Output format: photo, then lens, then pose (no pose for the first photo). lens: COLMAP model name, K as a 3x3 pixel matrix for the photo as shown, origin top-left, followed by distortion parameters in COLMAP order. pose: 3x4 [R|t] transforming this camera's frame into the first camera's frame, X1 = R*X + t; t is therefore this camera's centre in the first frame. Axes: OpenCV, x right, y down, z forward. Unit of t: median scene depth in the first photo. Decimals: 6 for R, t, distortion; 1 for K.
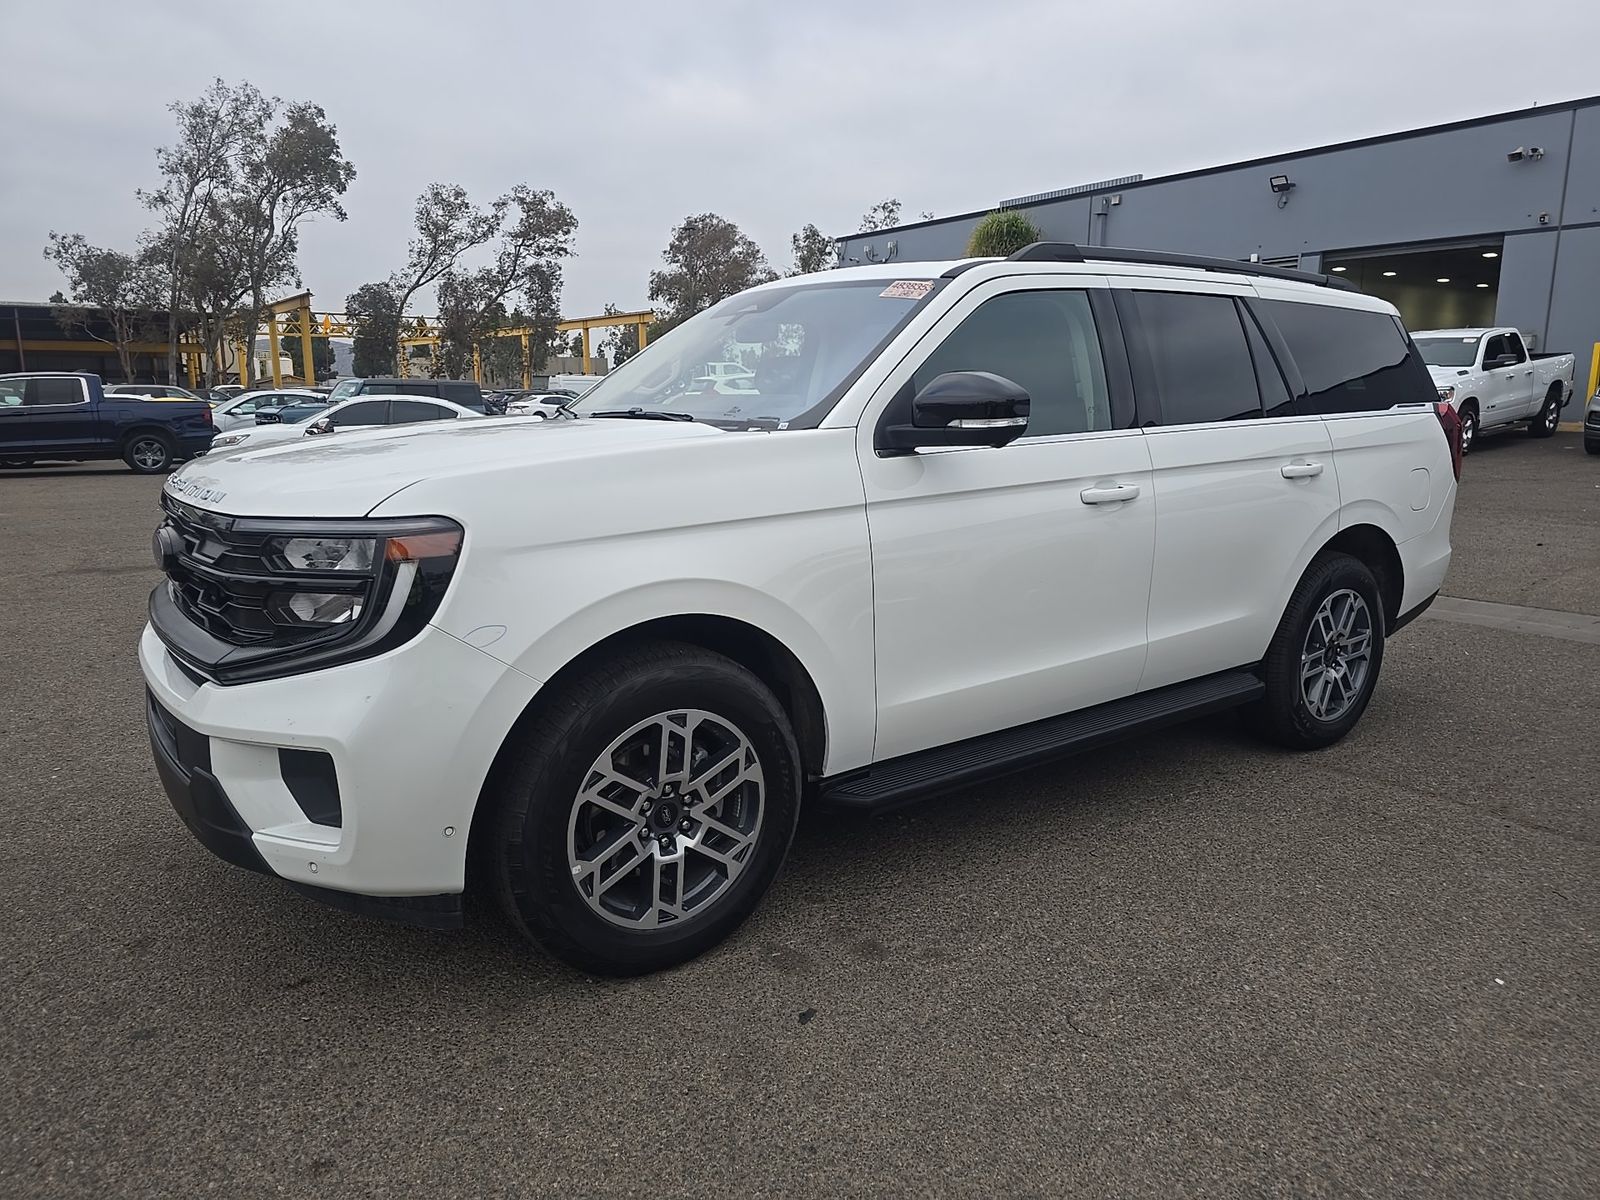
lens RADIAL K [[1075.2, 0, 795.4], [0, 1075.2, 599.4], [0, 0, 1]] dist [0.043969, -0.036384]
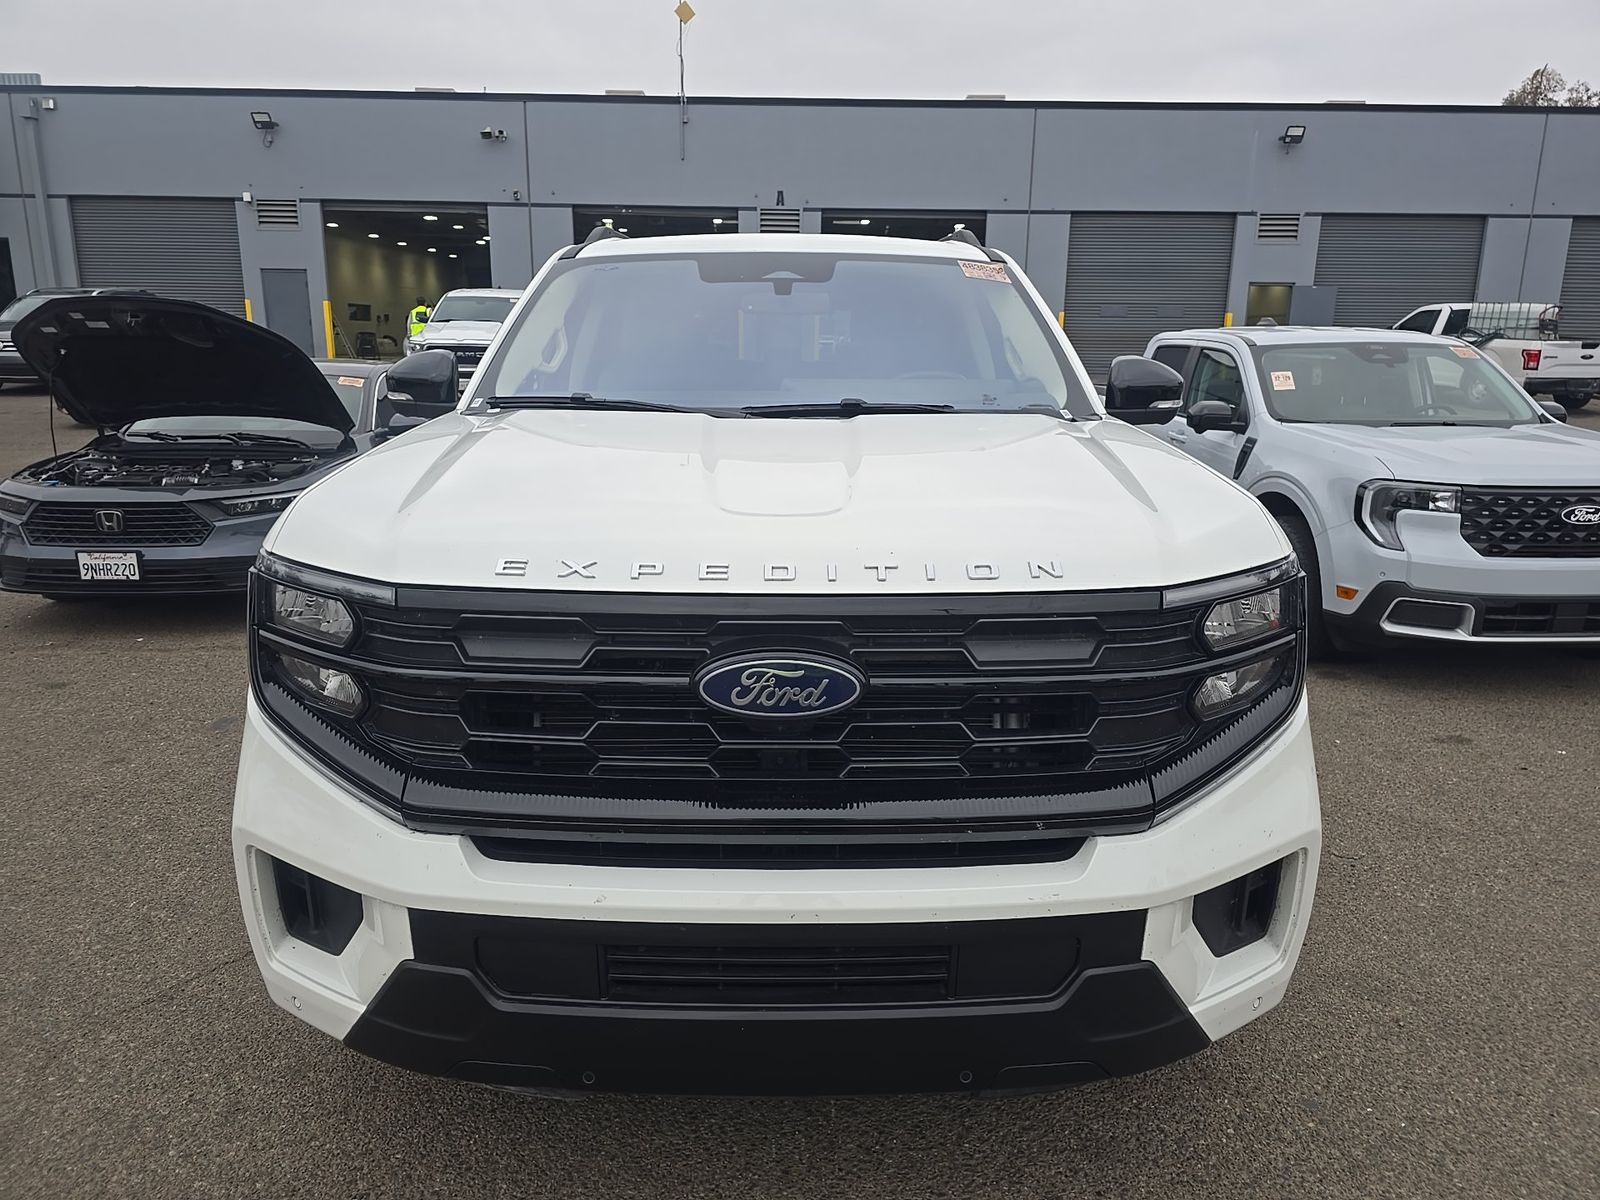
lens RADIAL K [[1075.2, 0, 795.4], [0, 1075.2, 599.4], [0, 0, 1]] dist [0.043969, -0.036384]
pose [[0.581095, -0.182771, 0.793046, -0.575660], [0.144018, 0.982170, 0.120831, -0.089668], [-0.800991, 0.043999, 0.597057, 0.369137]]
